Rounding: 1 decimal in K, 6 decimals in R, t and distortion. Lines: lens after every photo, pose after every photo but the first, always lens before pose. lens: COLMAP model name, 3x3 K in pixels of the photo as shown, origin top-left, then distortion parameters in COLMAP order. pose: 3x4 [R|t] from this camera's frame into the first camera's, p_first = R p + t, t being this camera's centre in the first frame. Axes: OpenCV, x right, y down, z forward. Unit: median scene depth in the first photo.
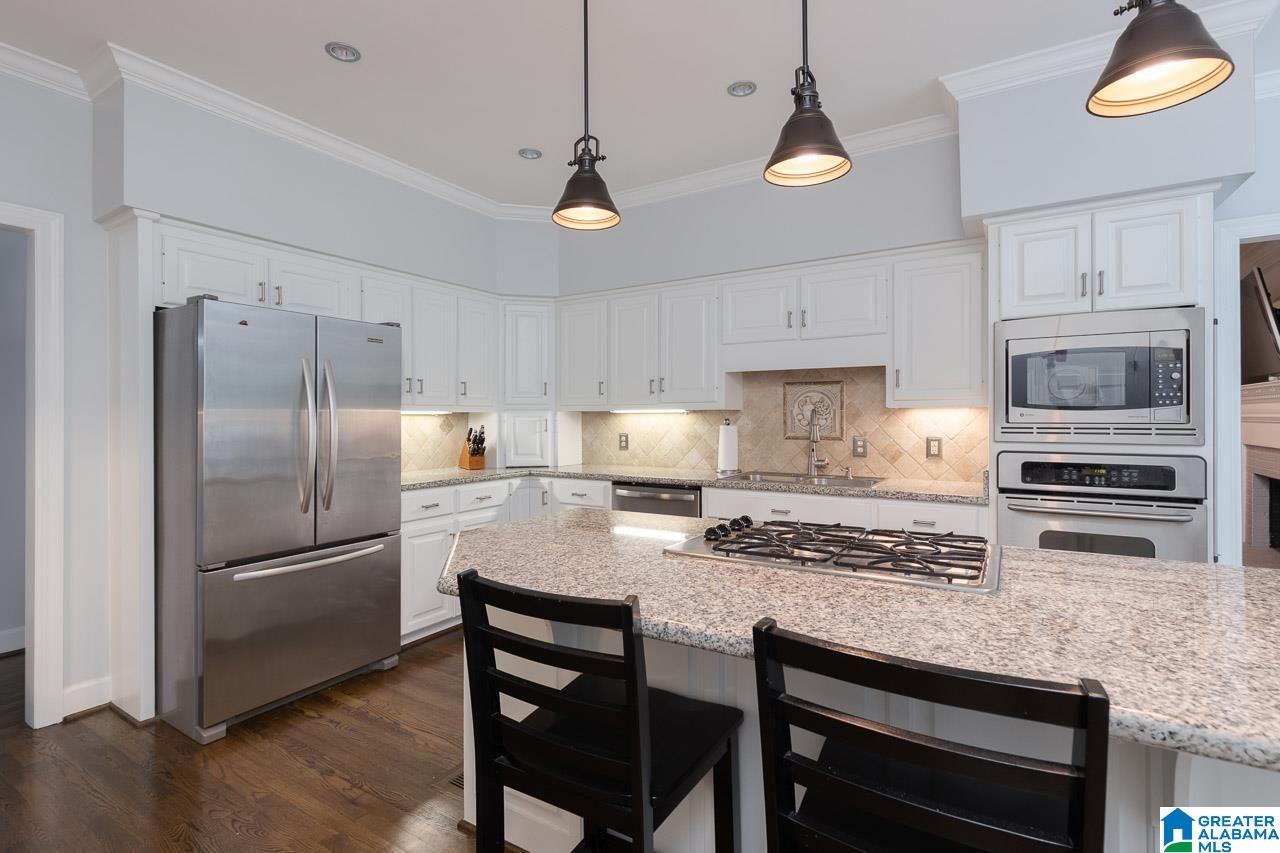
lens RADIAL K [[610.9, 0, 636.6], [0, 610.9, 416.9], [0, 0, 1]] dist [0.001002, 0.000085]
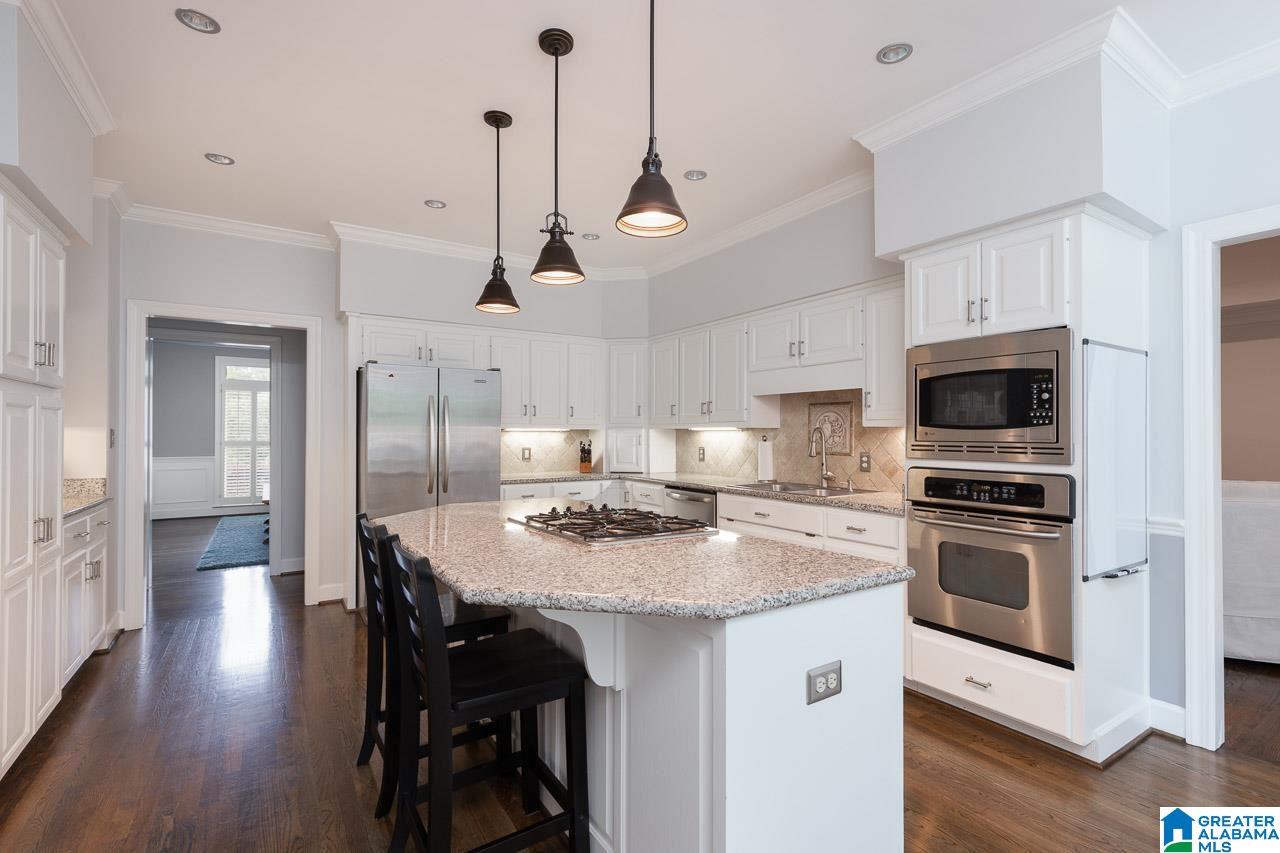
lens RADIAL K [[576.9, 0, 639.6], [0, 576.9, 429.1], [0, 0, 1]] dist [0.000983, 0.000062]
pose [[0.911466, 0.002034, -0.411371, 0.455547], [-0.004904, 0.999970, -0.005922, -0.002110], [0.411347, 0.007415, 0.911449, -0.109644]]
